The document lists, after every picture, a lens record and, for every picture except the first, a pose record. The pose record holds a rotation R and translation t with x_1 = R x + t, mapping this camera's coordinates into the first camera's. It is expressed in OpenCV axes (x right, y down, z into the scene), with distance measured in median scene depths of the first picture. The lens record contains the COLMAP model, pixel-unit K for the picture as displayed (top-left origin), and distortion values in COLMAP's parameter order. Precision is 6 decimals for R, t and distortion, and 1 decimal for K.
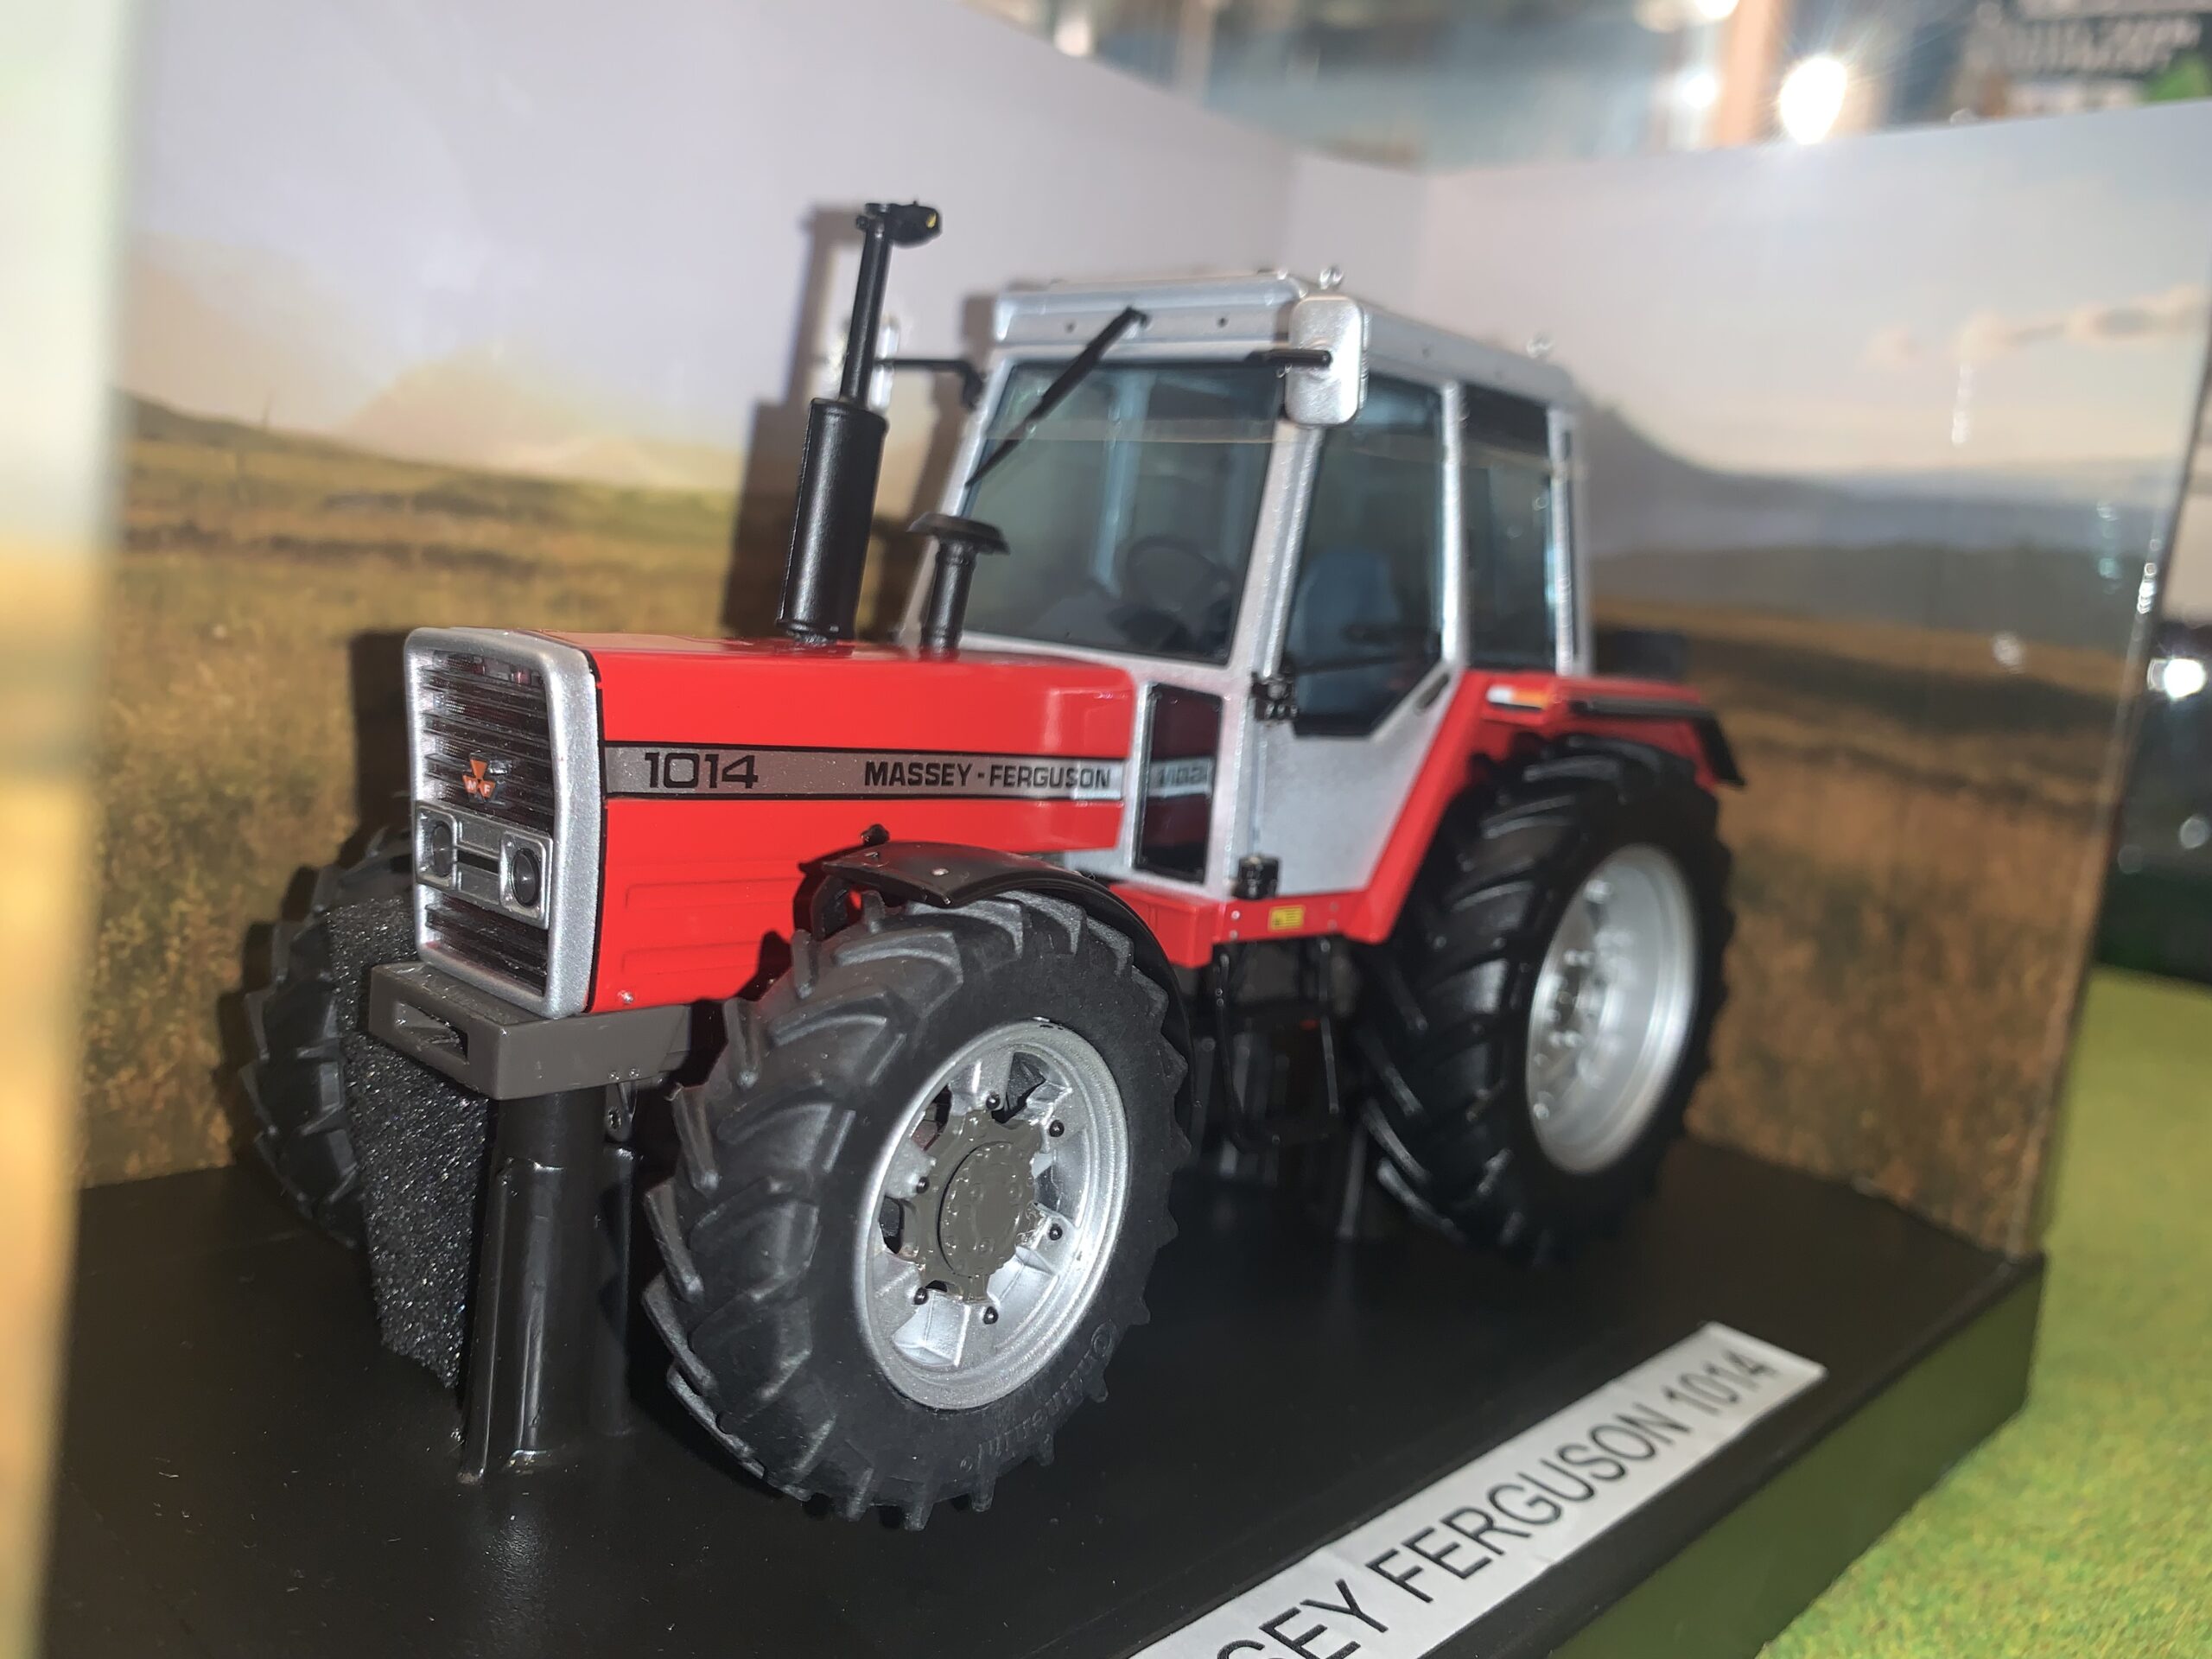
lens RADIAL K [[1773.7, 0, 1162.2], [0, 1773.7, 801.7], [0, 0, 1]] dist [-0.035680, 0.028470]
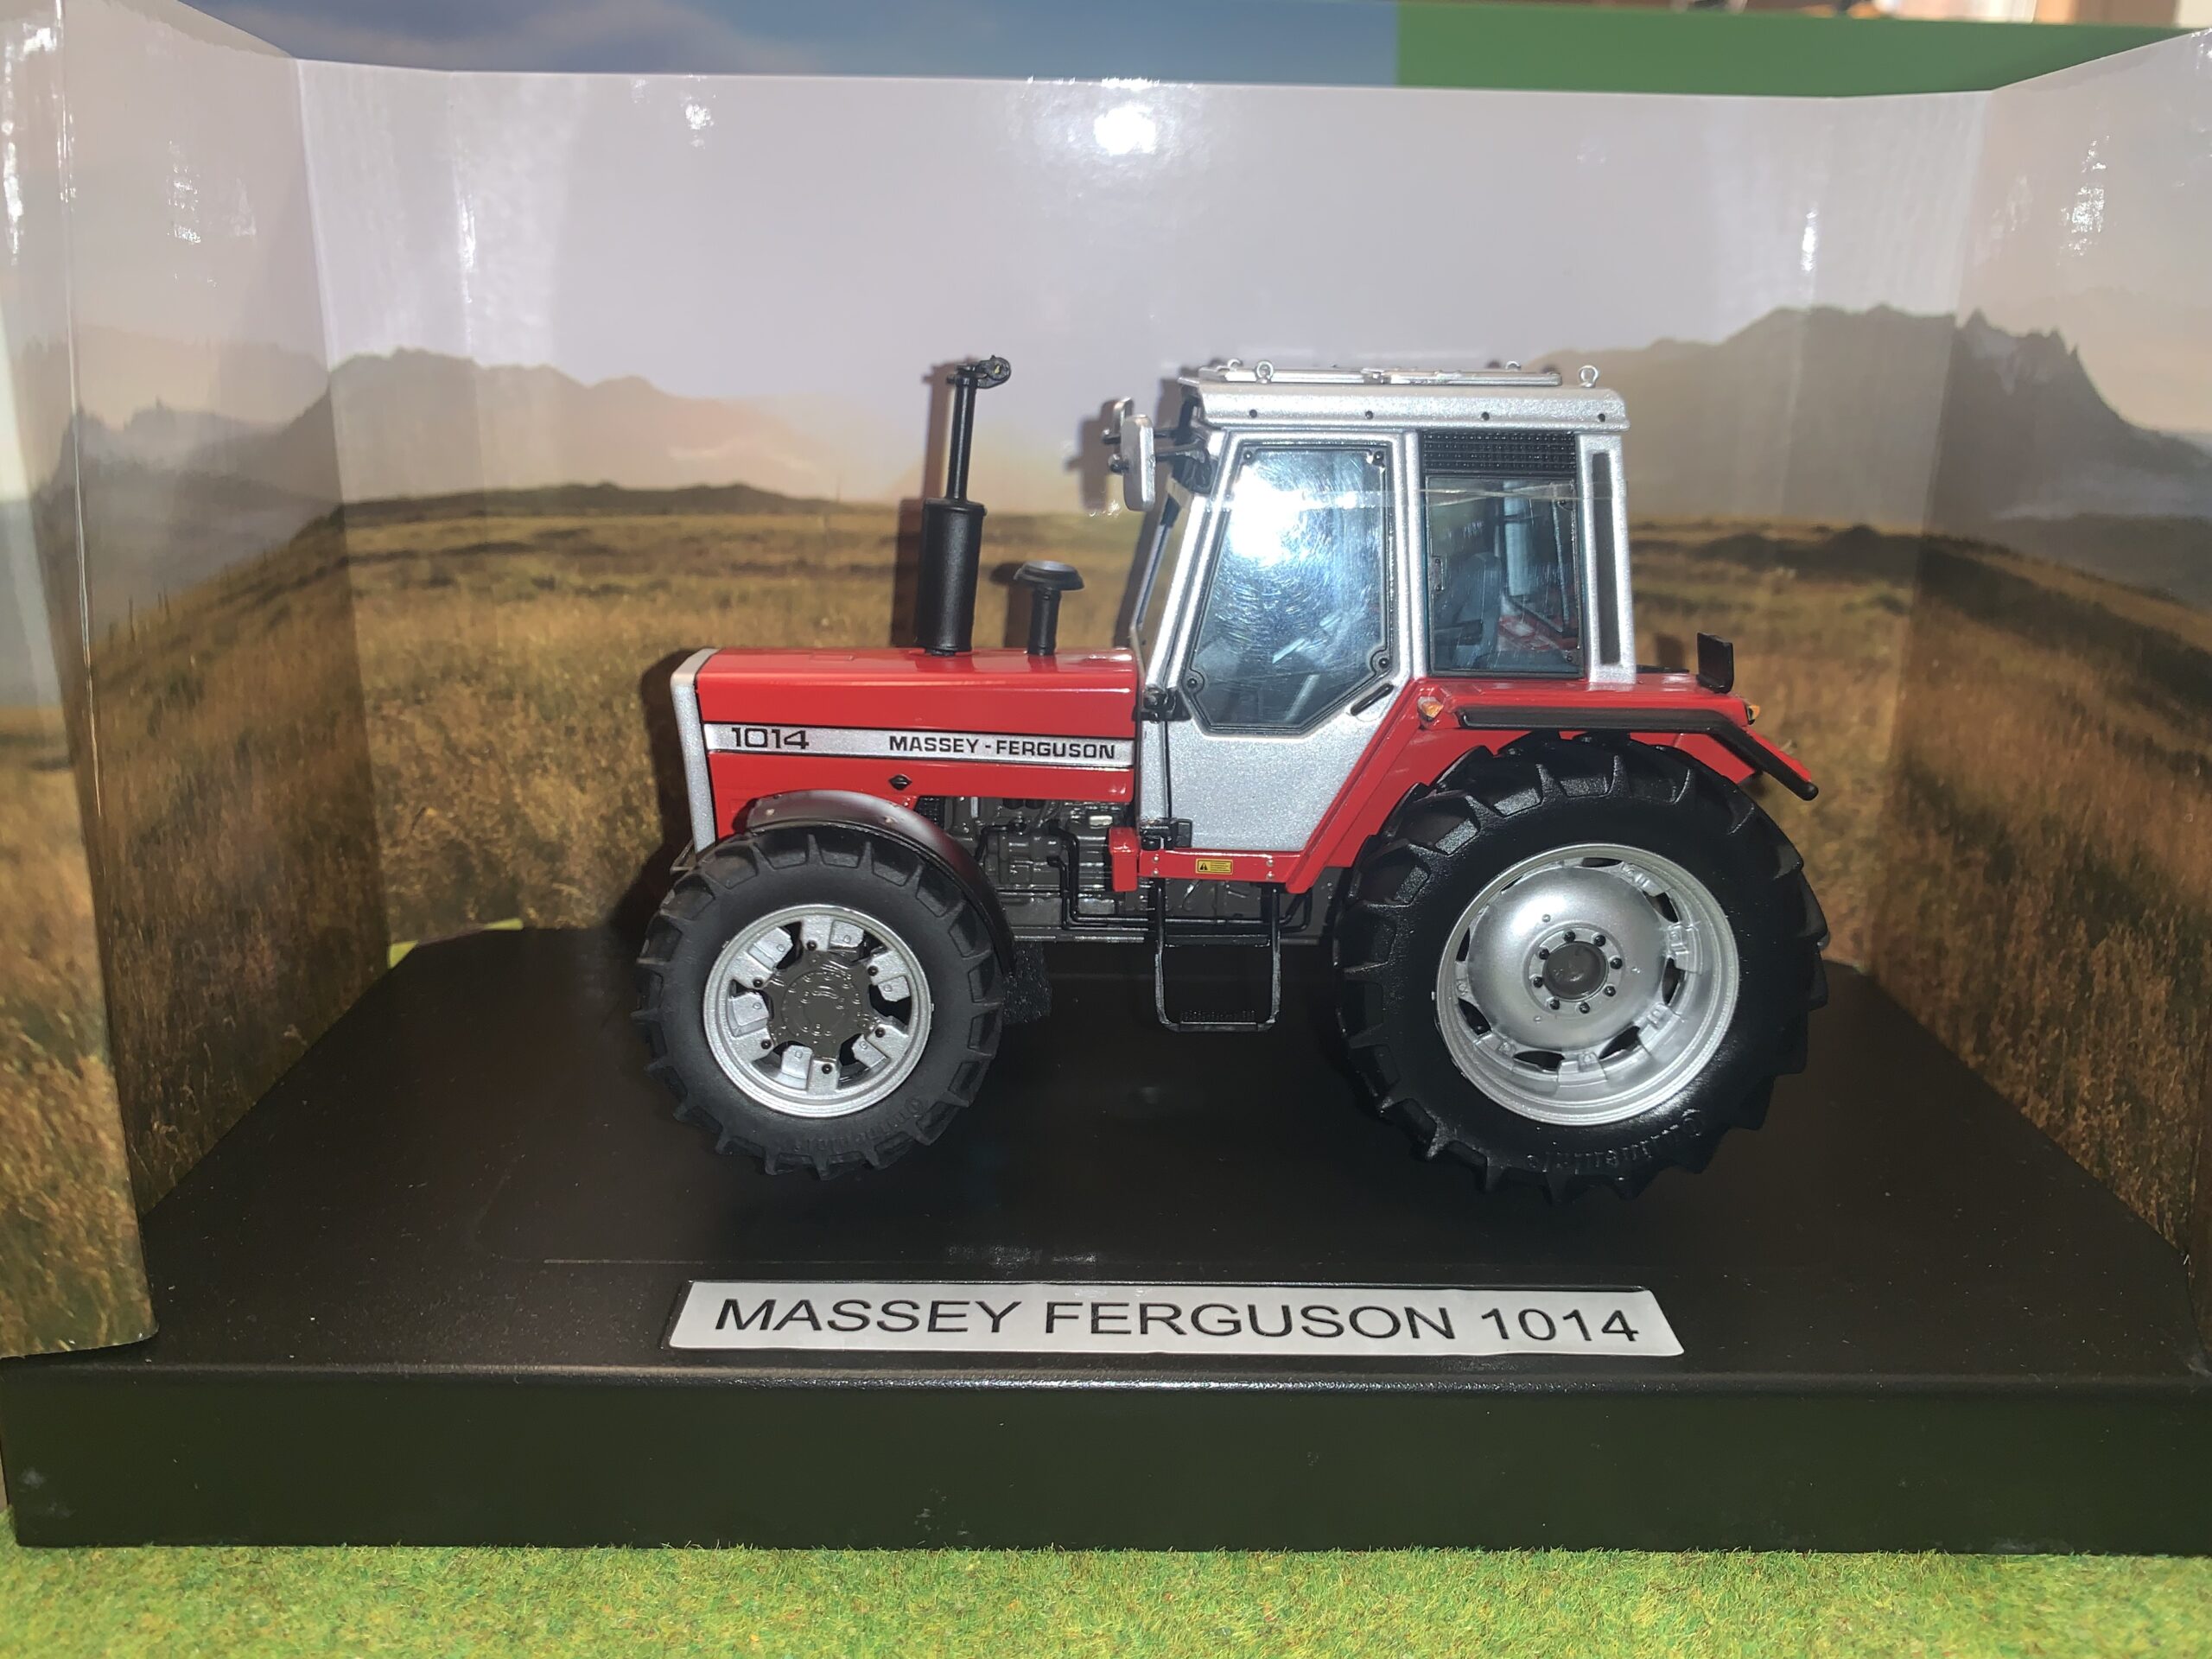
lens RADIAL K [[1773.7, 0, 1109.8], [0, 1773.7, 837.8], [0, 0, 1]] dist [-0.035680, 0.028470]
pose [[0.673376, 0.111520, -0.730841, 1.061853], [-0.037916, 0.992466, 0.116507, -0.115425], [0.738327, -0.050742, 0.672531, 0.052584]]
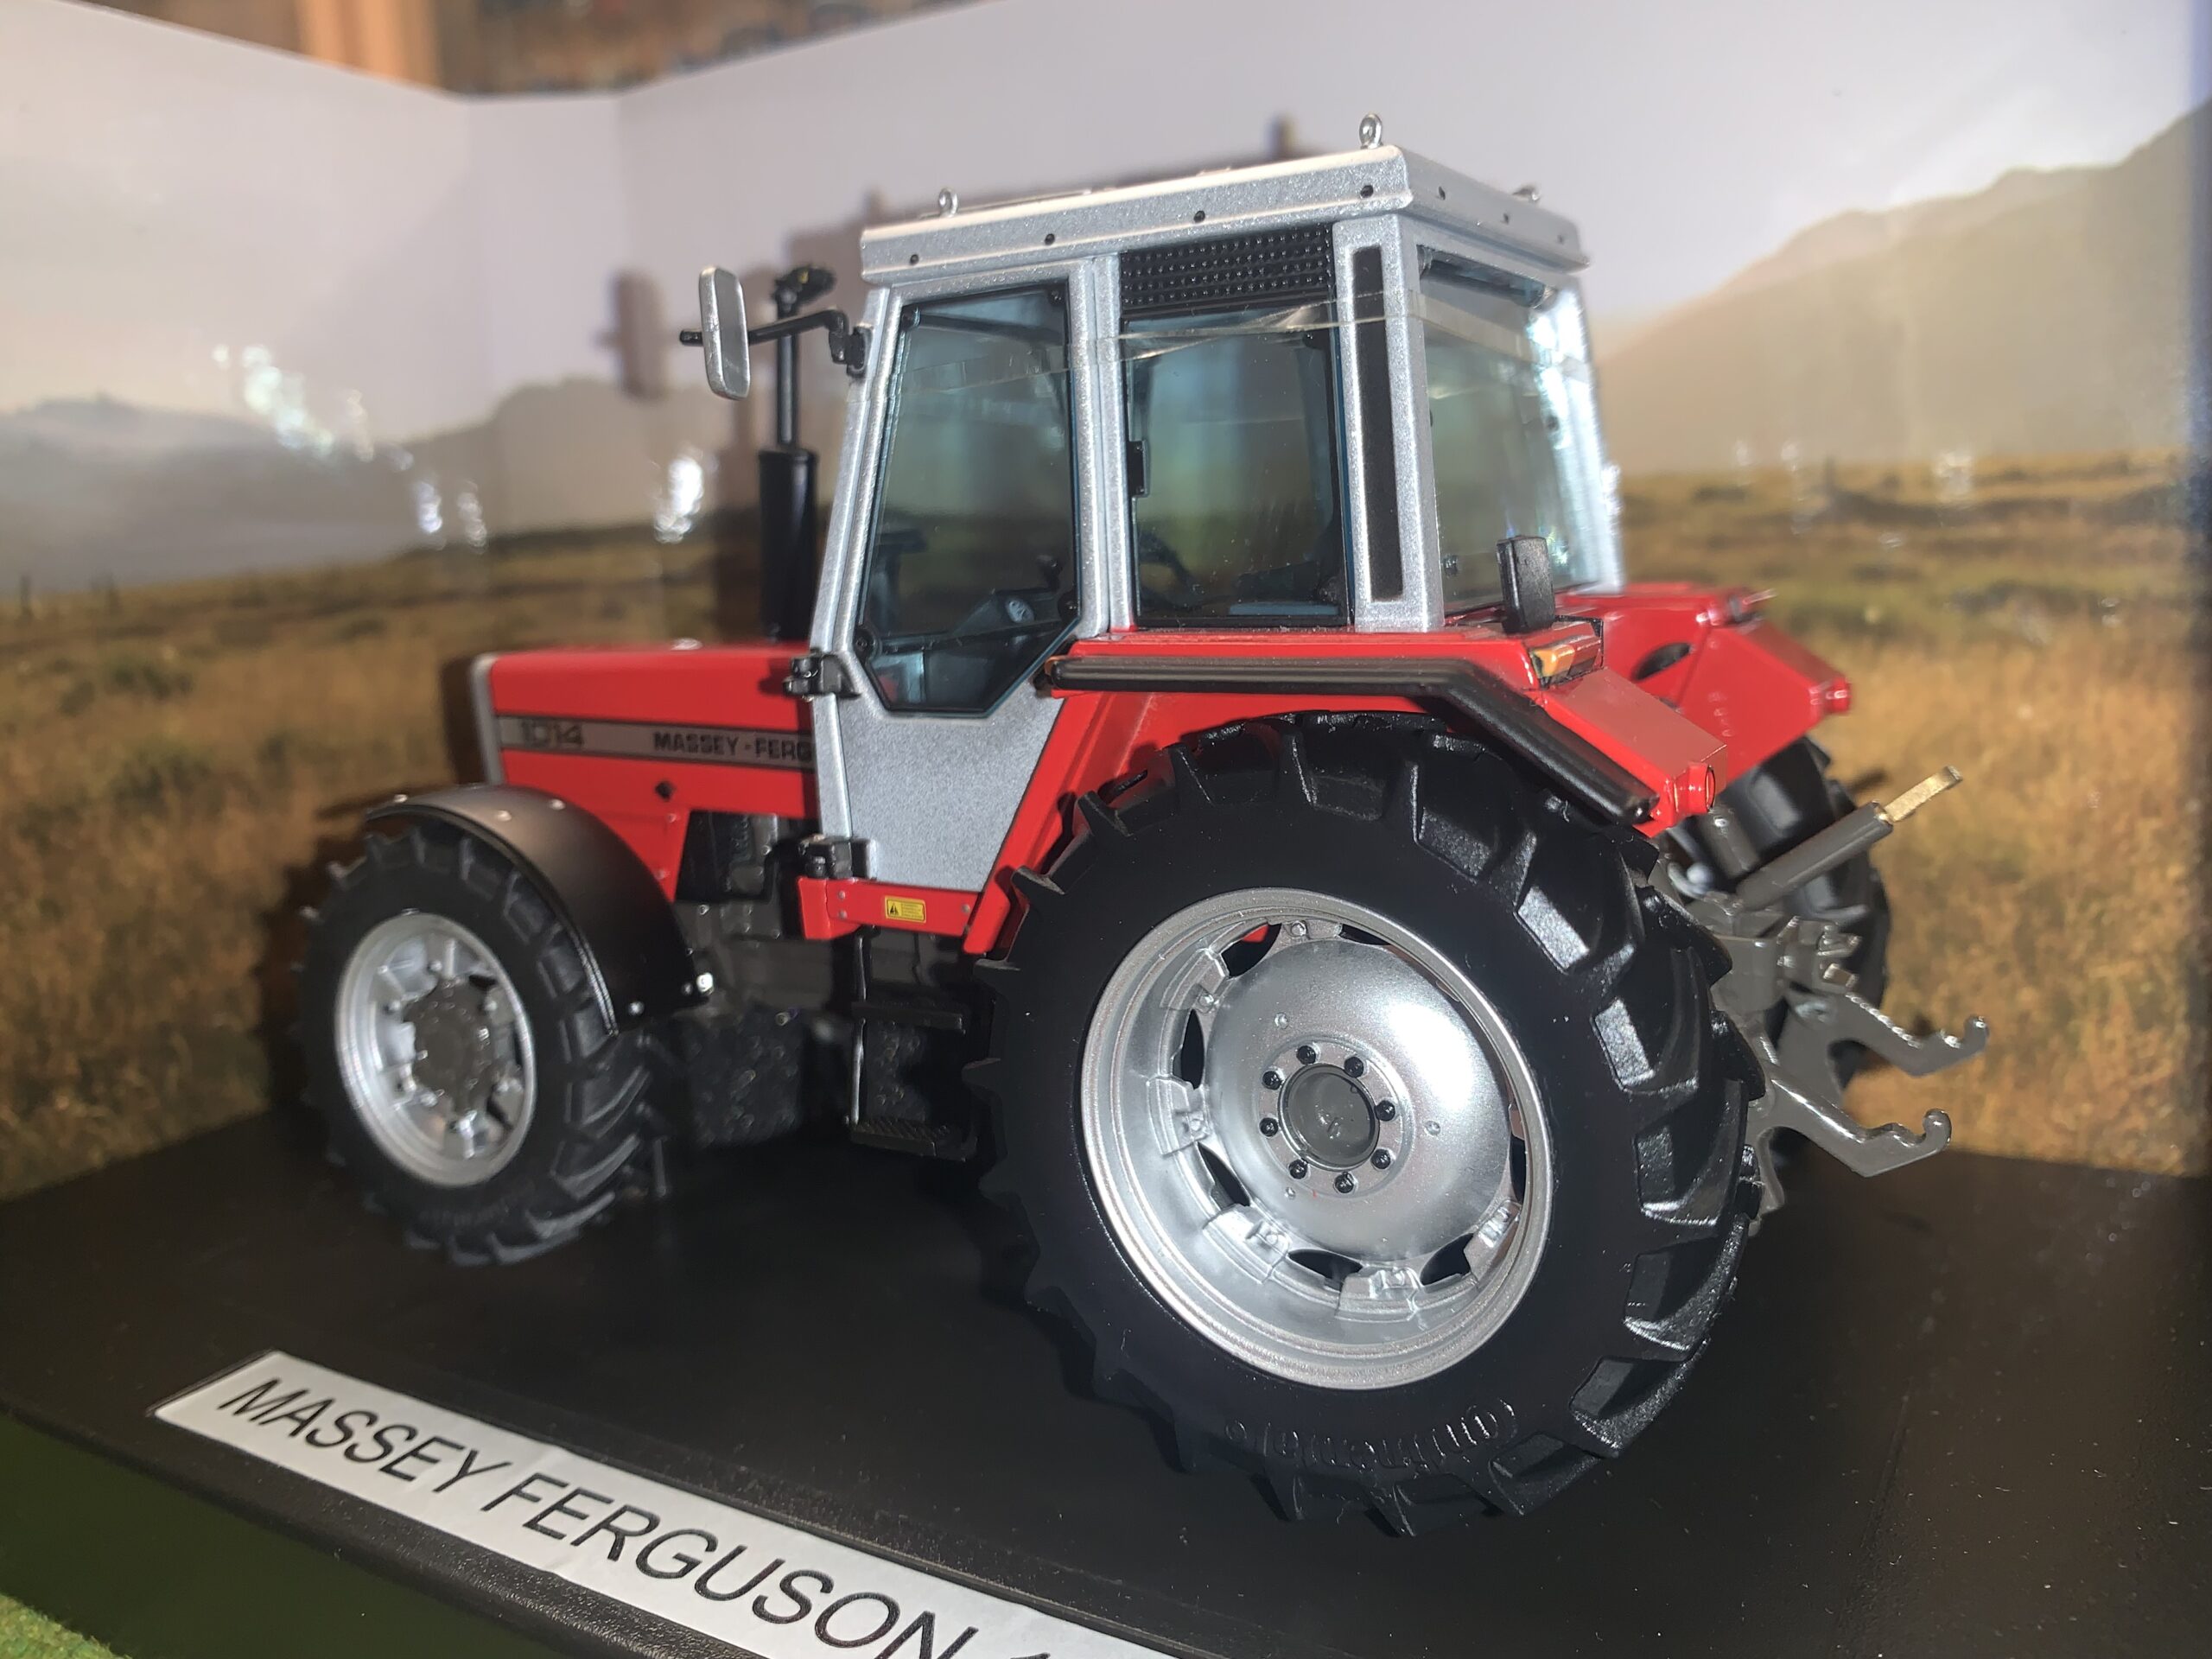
lens RADIAL K [[1773.7, 0, 1104.4], [0, 1773.7, 823.9], [0, 0, 1]] dist [-0.035680, 0.028470]
pose [[0.180994, 0.050088, -0.982208, 1.085097], [-0.059508, 0.997430, 0.039899, -0.024486], [0.981682, 0.051227, 0.183509, 0.999265]]
